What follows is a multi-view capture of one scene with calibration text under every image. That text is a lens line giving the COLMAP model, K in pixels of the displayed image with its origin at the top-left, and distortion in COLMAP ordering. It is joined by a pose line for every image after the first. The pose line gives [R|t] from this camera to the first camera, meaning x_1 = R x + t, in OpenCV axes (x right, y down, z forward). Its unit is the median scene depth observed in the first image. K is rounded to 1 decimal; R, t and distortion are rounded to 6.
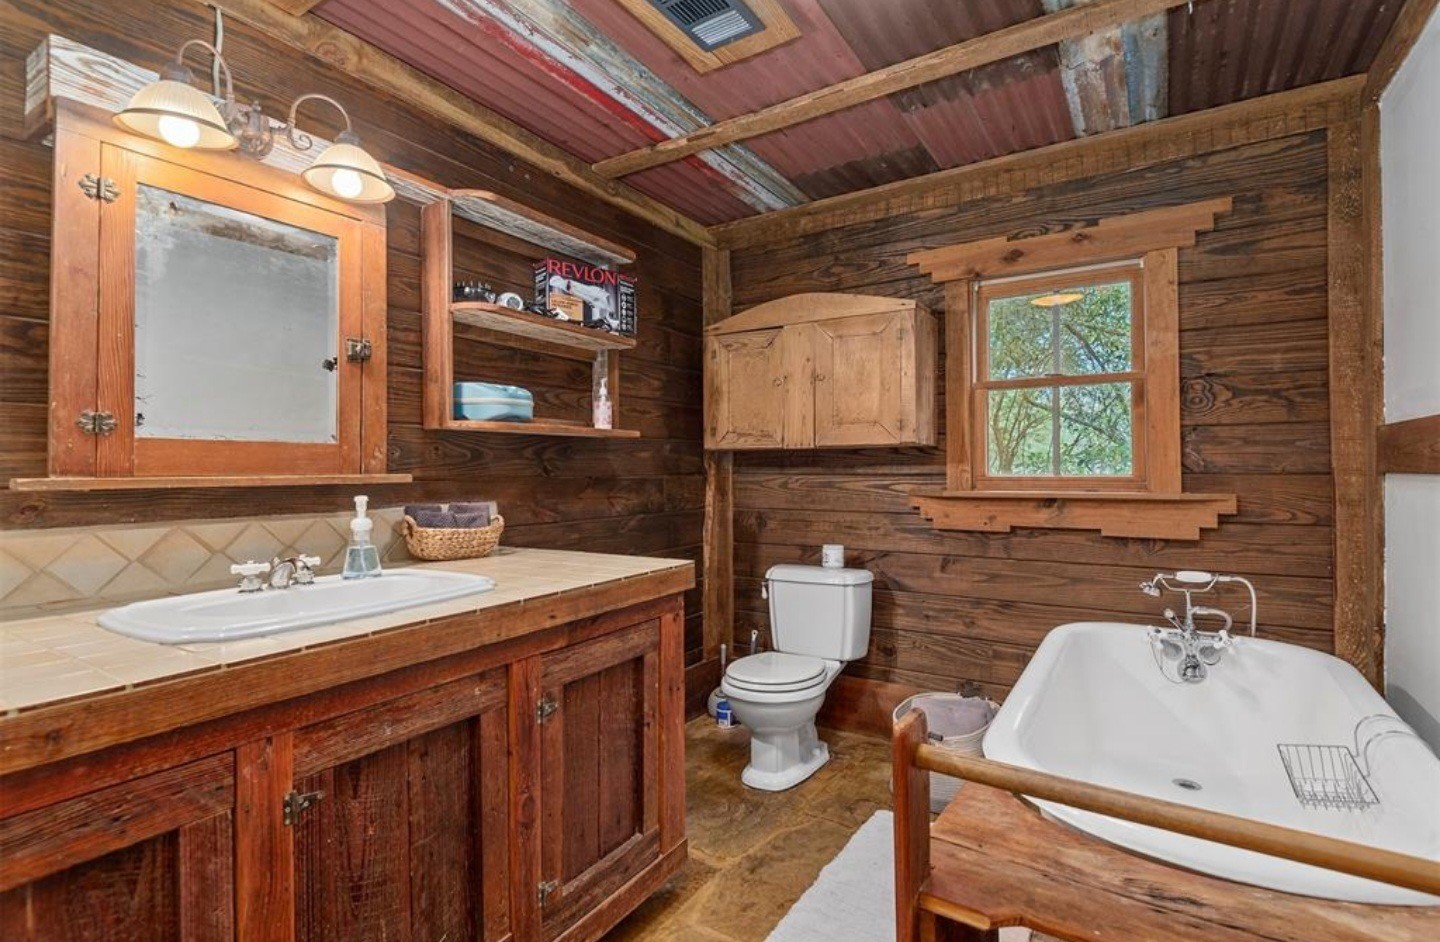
lens RADIAL K [[679.0, 0, 716.6], [0, 679.0, 486.1], [0, 0, 1]] dist [0.020854, -0.016108]
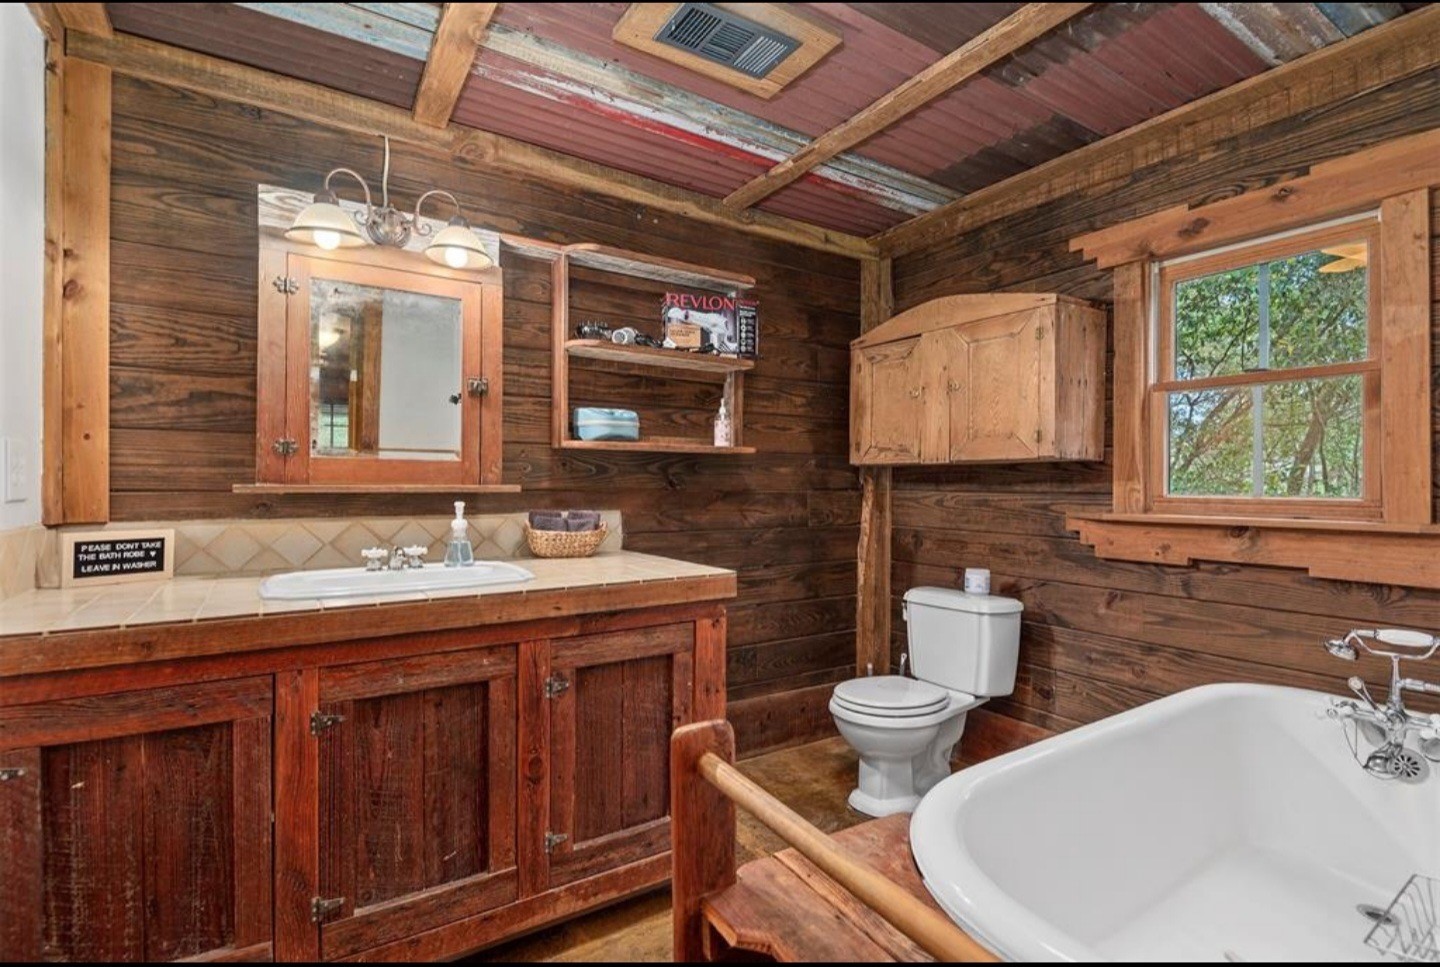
lens RADIAL K [[674.5, 0, 720.0], [0, 674.5, 504.2], [0, 0, 1]] dist [0.029799, -0.022728]
pose [[0.912212, 0.022974, -0.409073, 0.324098], [-0.021091, 0.999736, 0.009113, -0.002237], [0.409175, 0.000314, 0.912456, 0.034297]]
